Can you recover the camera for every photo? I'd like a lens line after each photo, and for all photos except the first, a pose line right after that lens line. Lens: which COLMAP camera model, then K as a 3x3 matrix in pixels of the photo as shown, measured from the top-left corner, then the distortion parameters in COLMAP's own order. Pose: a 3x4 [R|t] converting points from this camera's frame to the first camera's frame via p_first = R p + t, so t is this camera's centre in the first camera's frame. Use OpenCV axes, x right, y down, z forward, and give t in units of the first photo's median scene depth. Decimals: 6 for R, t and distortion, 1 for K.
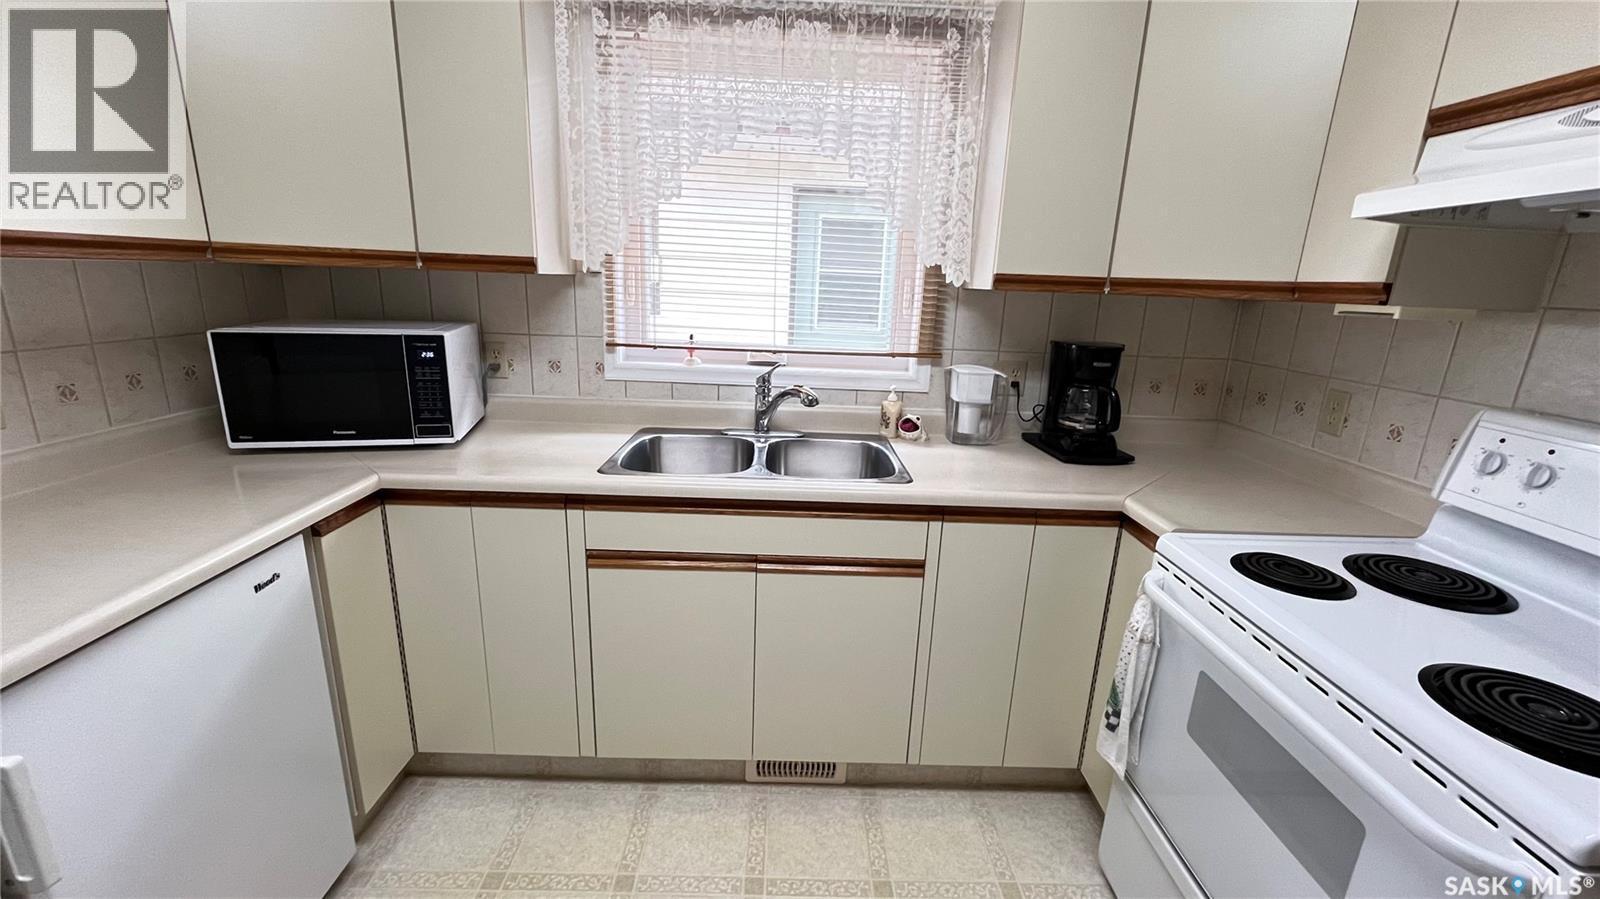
lens RADIAL K [[645.8, 0, 798.6], [0, 645.8, 449.1], [0, 0, 1]] dist [-0.002330, -0.000156]
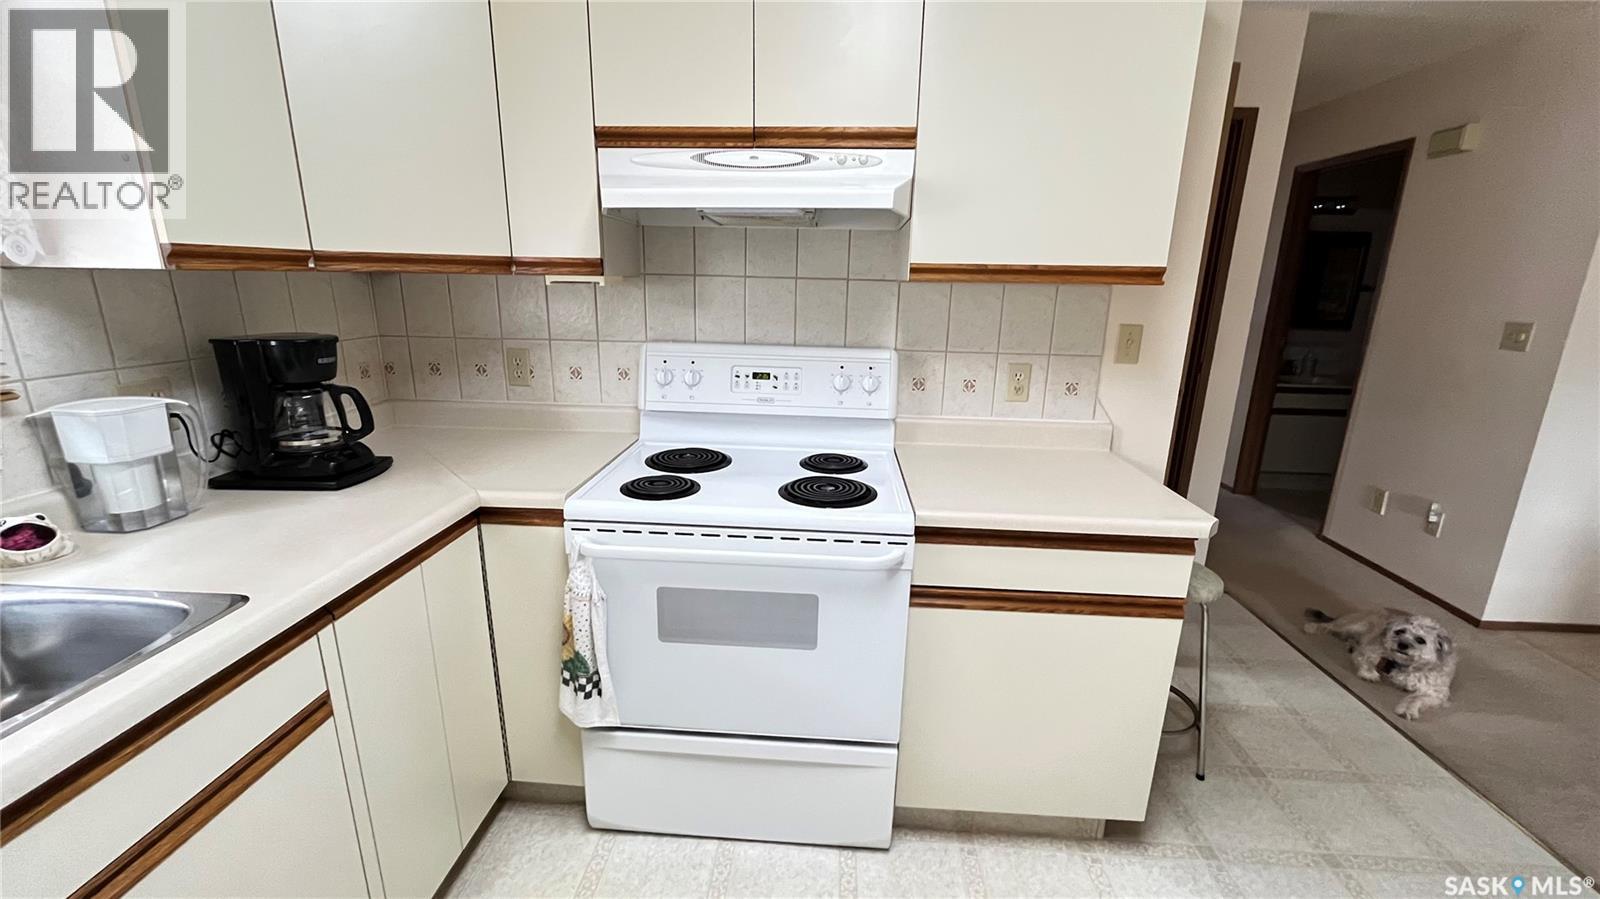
lens RADIAL K [[645.8, 0, 798.6], [0, 645.8, 449.1], [0, 0, 1]] dist [-0.002330, -0.000156]
pose [[0.071090, -0.288209, 0.954925, -0.303894], [0.237353, 0.934736, 0.264446, -0.108557], [-0.968819, 0.207855, 0.134858, 0.378518]]
